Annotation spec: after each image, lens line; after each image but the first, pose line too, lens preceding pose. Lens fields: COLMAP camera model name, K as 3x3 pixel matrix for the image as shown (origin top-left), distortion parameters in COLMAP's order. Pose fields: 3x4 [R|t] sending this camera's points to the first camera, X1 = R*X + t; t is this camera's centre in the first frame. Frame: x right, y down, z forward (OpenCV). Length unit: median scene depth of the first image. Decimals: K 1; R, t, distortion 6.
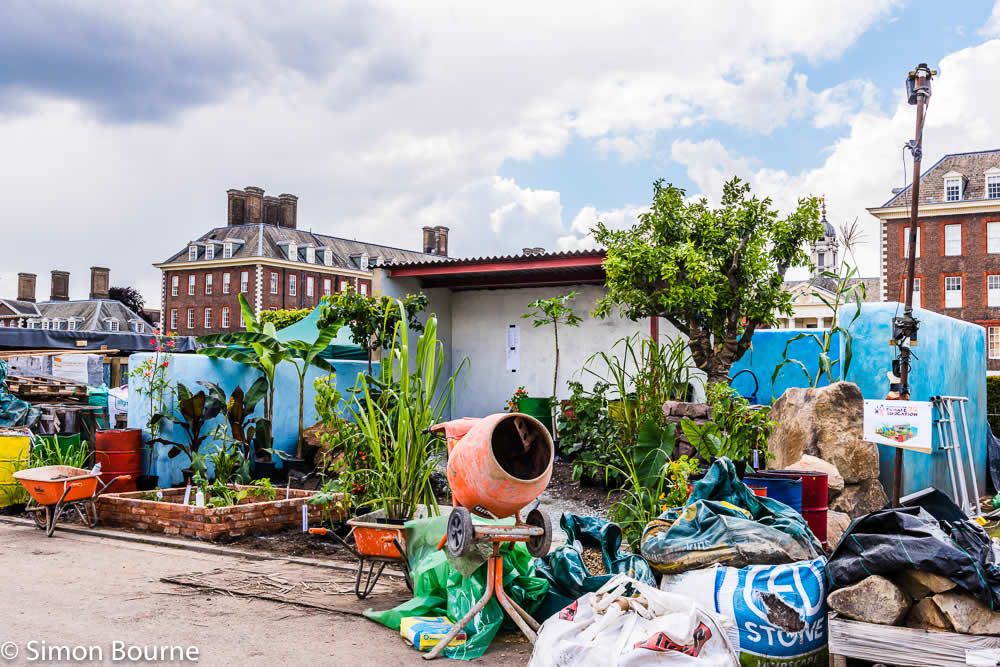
lens RADIAL K [[1117.5, 0, 521.2], [0, 1117.5, 341.0], [0, 0, 1]] dist [-0.004751, 0.000000]
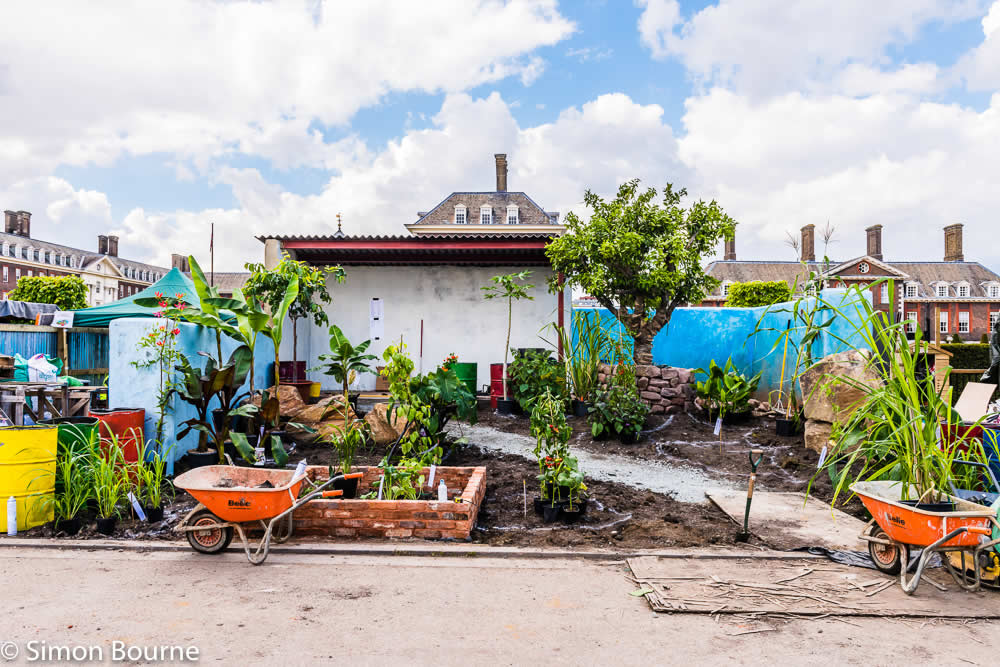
lens RADIAL K [[763.2, 0, 506.5], [0, 763.2, 335.2], [0, 0, 1]] dist [0.018165, -0.024111]
pose [[0.854492, 0.004008, 0.519449, -0.361747], [-0.016686, 0.999666, 0.019735, 0.007189], [-0.519197, -0.025531, 0.854273, 0.322543]]
